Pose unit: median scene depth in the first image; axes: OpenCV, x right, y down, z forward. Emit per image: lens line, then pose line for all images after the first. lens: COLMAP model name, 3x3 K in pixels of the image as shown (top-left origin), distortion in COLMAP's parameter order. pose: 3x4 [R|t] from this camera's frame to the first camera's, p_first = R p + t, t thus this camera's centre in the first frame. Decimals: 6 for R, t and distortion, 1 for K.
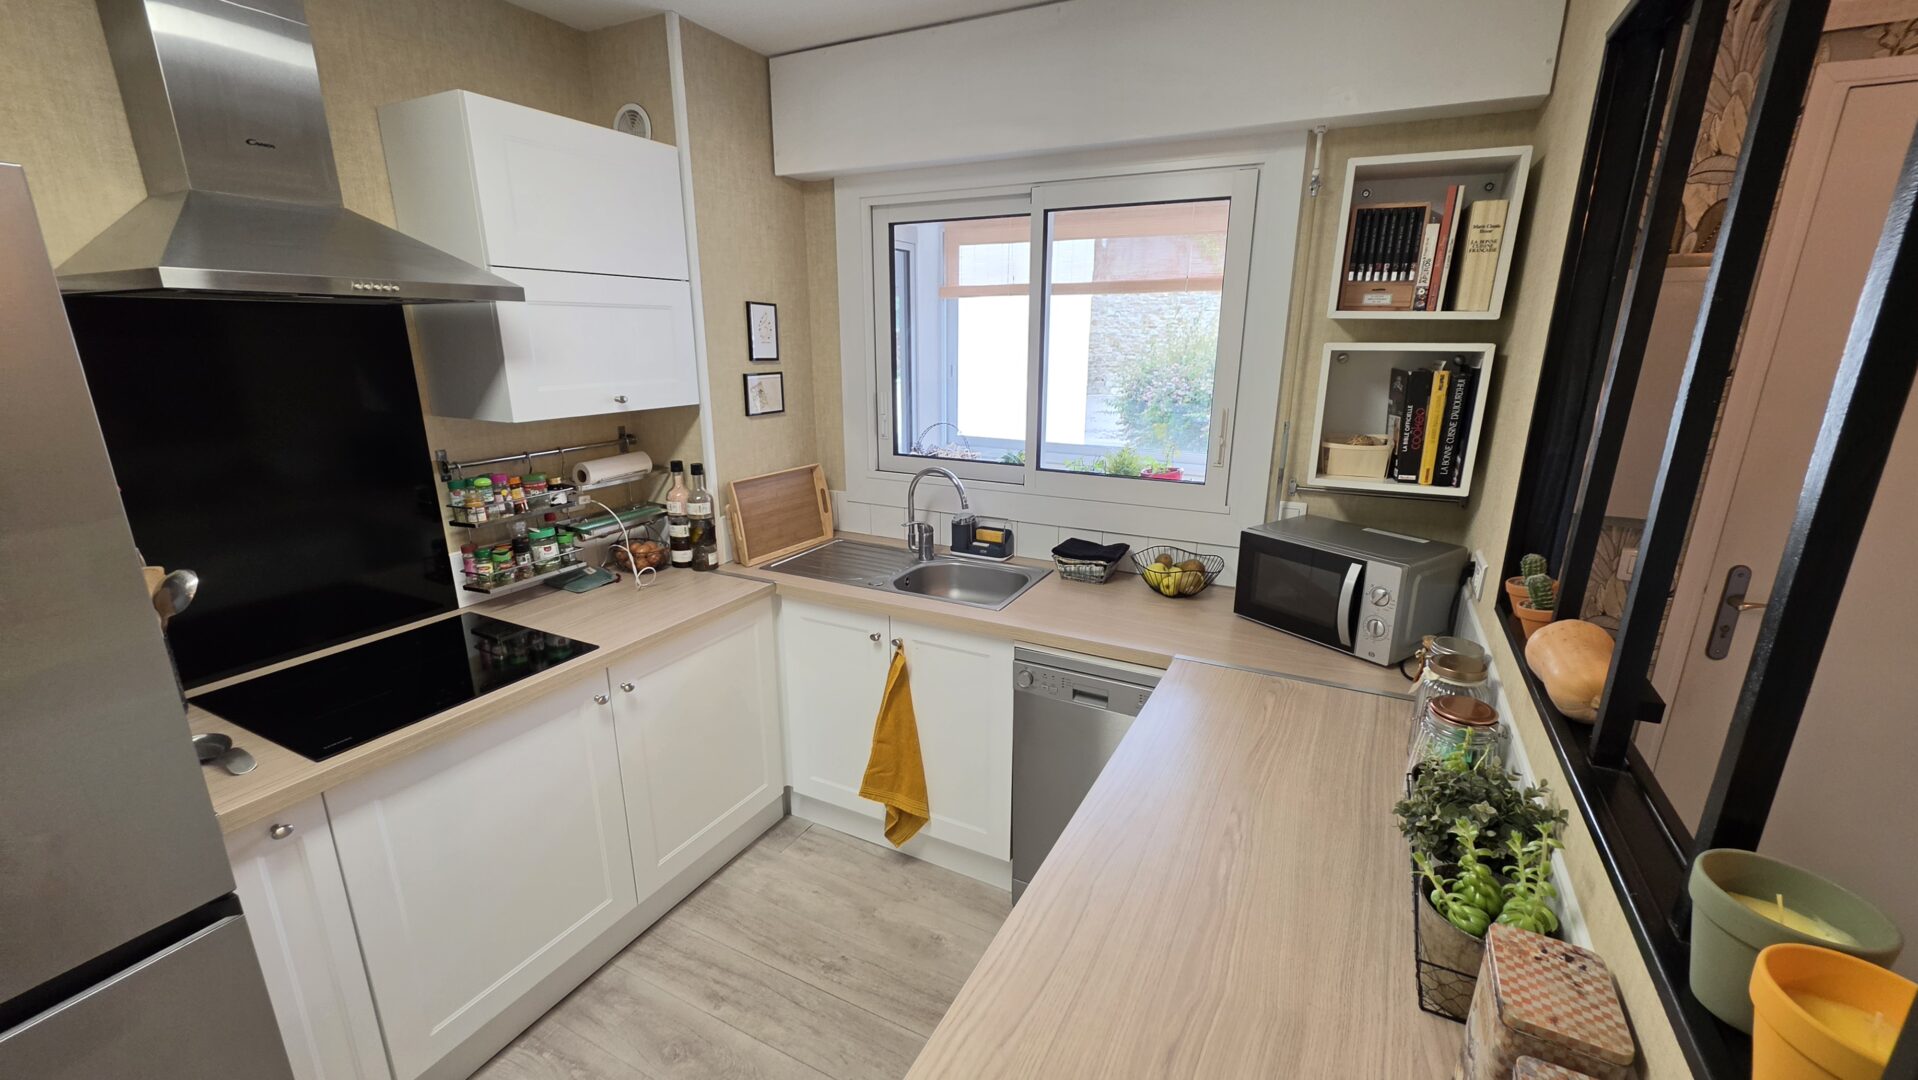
lens RADIAL K [[760.5, 0, 957.8], [0, 760.5, 543.2], [0, 0, 1]] dist [0.000797, 0.000035]
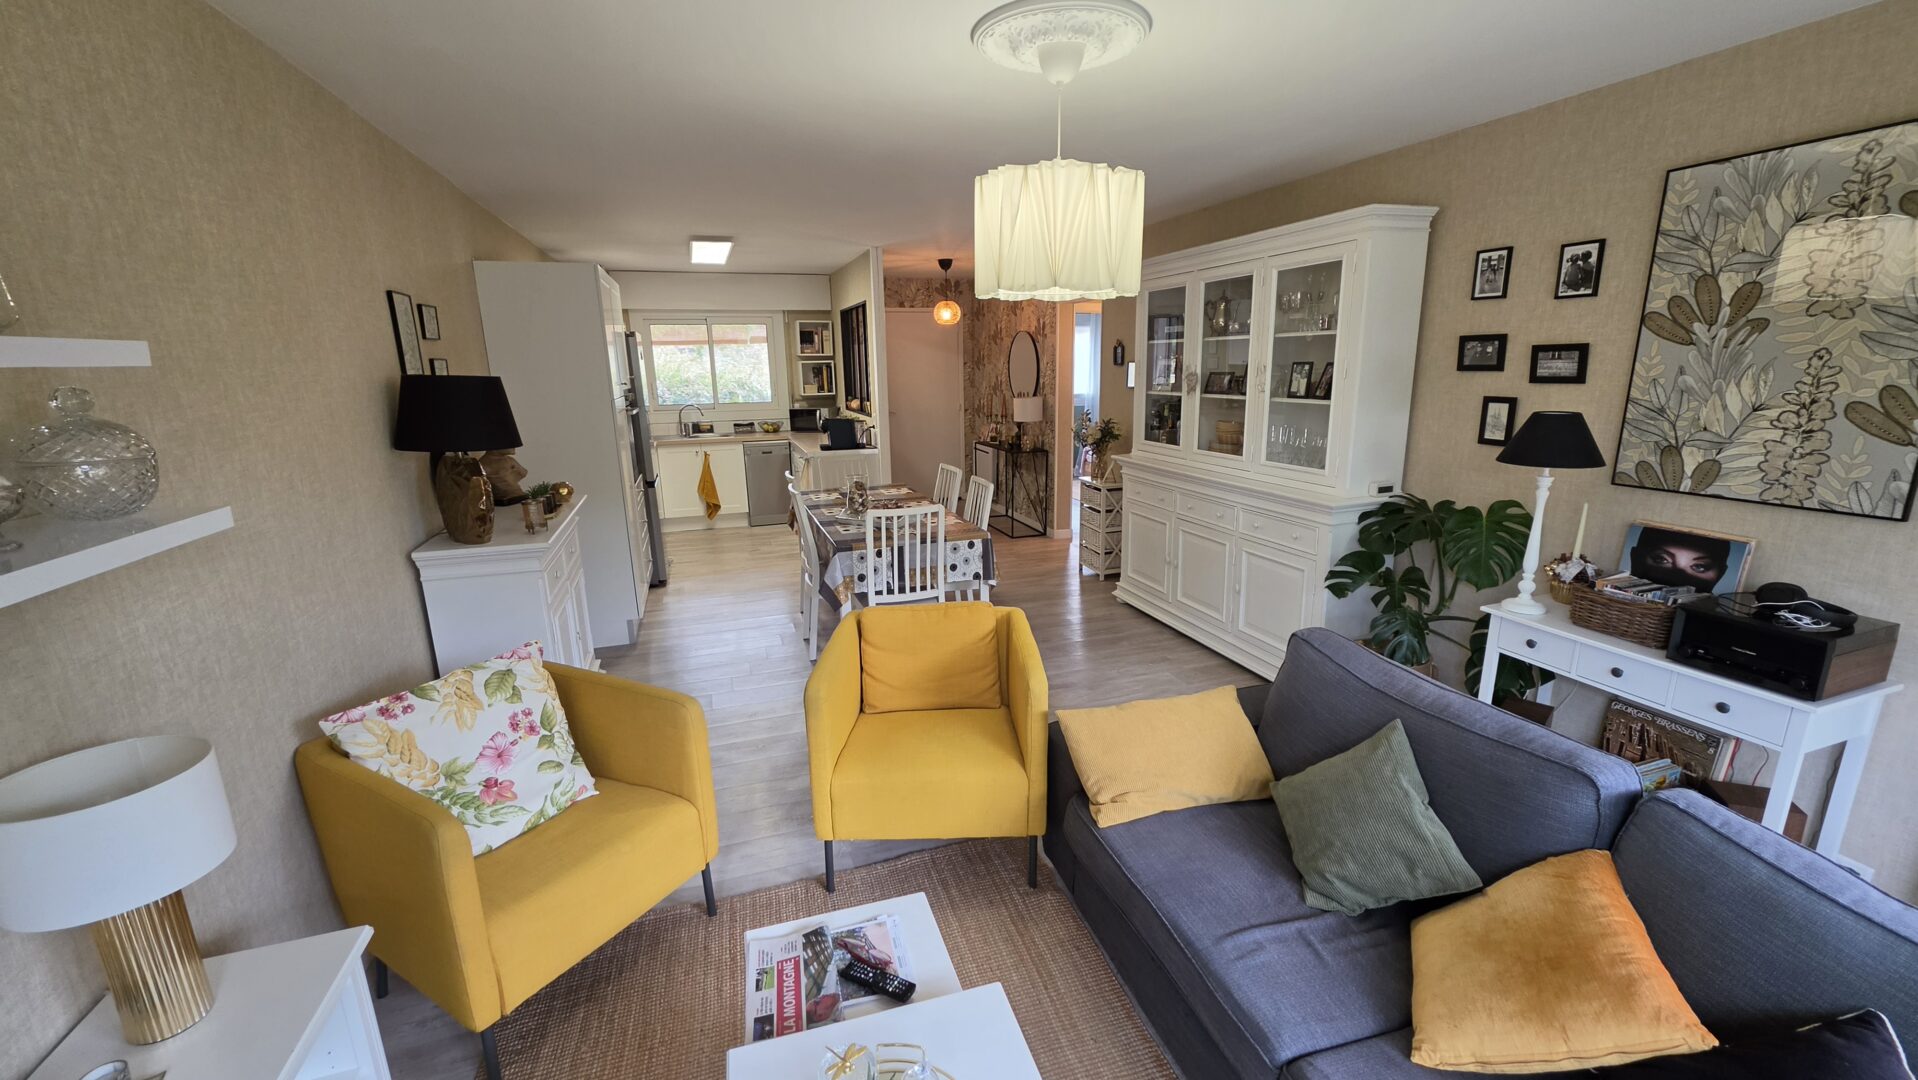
lens RADIAL K [[760.5, 0, 957.8], [0, 760.5, 546.4], [0, 0, 1]] dist [0.000797, 0.000035]
pose [[0.693752, -0.187833, 0.695289, -2.093510], [0.214541, 0.975462, 0.049455, 0.739895], [-0.687517, 0.114858, 0.717027, -2.585714]]
